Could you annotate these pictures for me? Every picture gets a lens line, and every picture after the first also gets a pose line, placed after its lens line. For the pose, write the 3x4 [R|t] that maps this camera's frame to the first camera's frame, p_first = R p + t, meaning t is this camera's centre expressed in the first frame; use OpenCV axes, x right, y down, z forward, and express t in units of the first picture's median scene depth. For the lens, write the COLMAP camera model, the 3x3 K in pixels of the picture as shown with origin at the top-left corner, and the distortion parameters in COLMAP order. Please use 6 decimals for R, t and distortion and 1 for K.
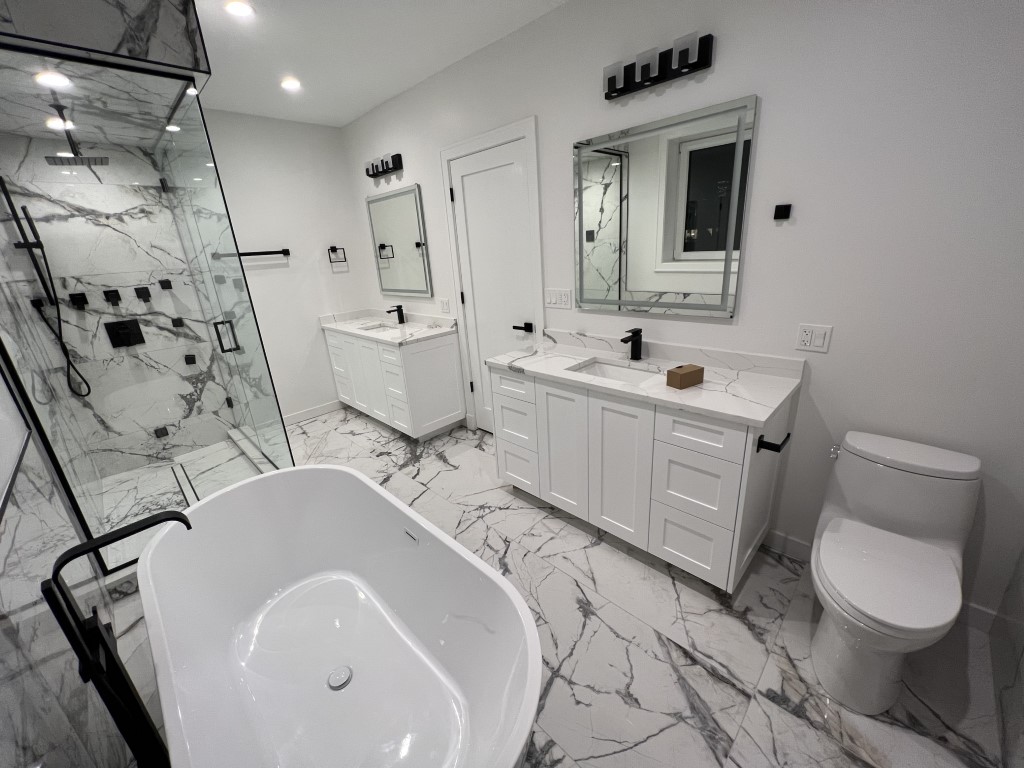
lens RADIAL K [[409.5, 0, 511.7], [0, 409.5, 383.2], [0, 0, 1]] dist [-0.003119, 0.000446]
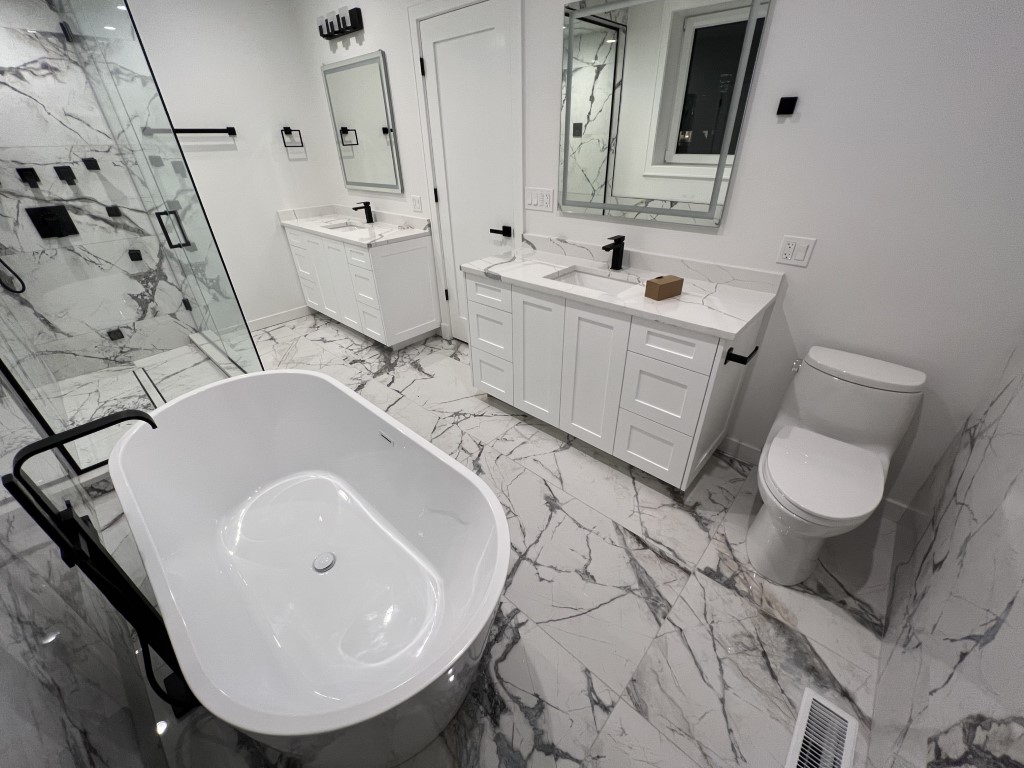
lens RADIAL K [[409.5, 0, 511.6], [0, 409.5, 383.1], [0, 0, 1]] dist [-0.003119, 0.000446]
pose [[0.998105, 0.016223, 0.059357, 0.002469], [-0.028307, 0.977547, 0.208809, 0.010635], [-0.054637, -0.210093, 0.976153, 0.008873]]
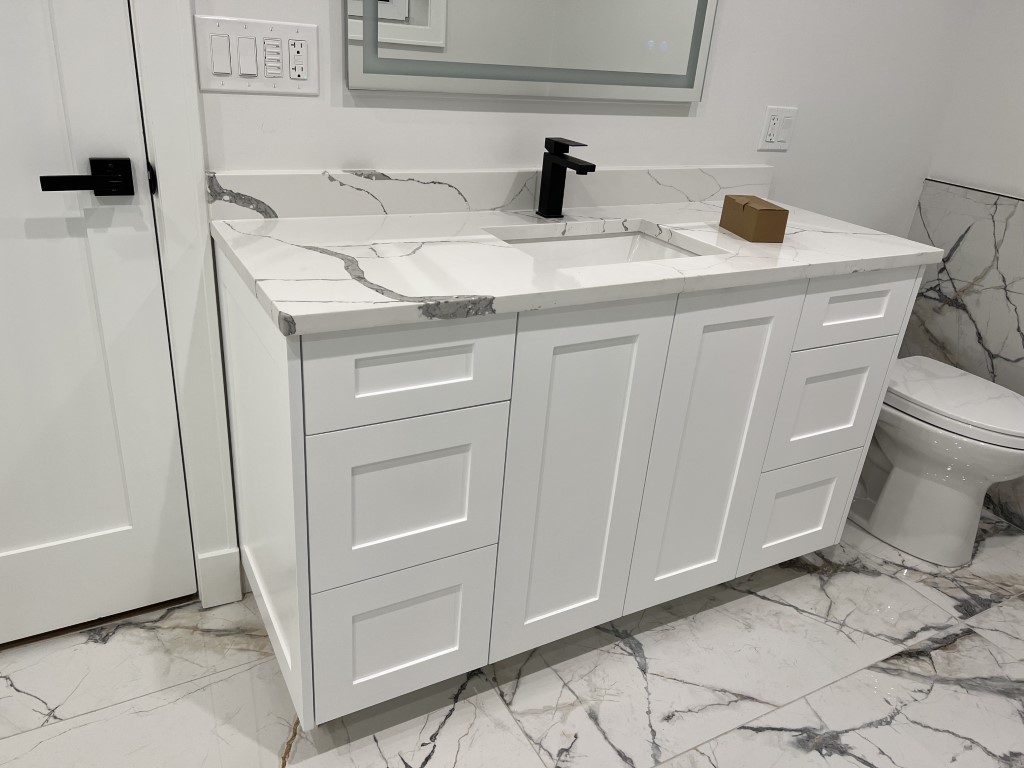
lens RADIAL K [[772.4, 0, 511.8], [0, 772.4, 384.4], [0, 0, 1]] dist [0.040378, -0.031060]
pose [[0.270688, -0.324351, 0.906380, -0.485467], [0.215125, 0.938101, 0.271456, -0.122414], [-0.938322, 0.121505, 0.323709, 0.822468]]
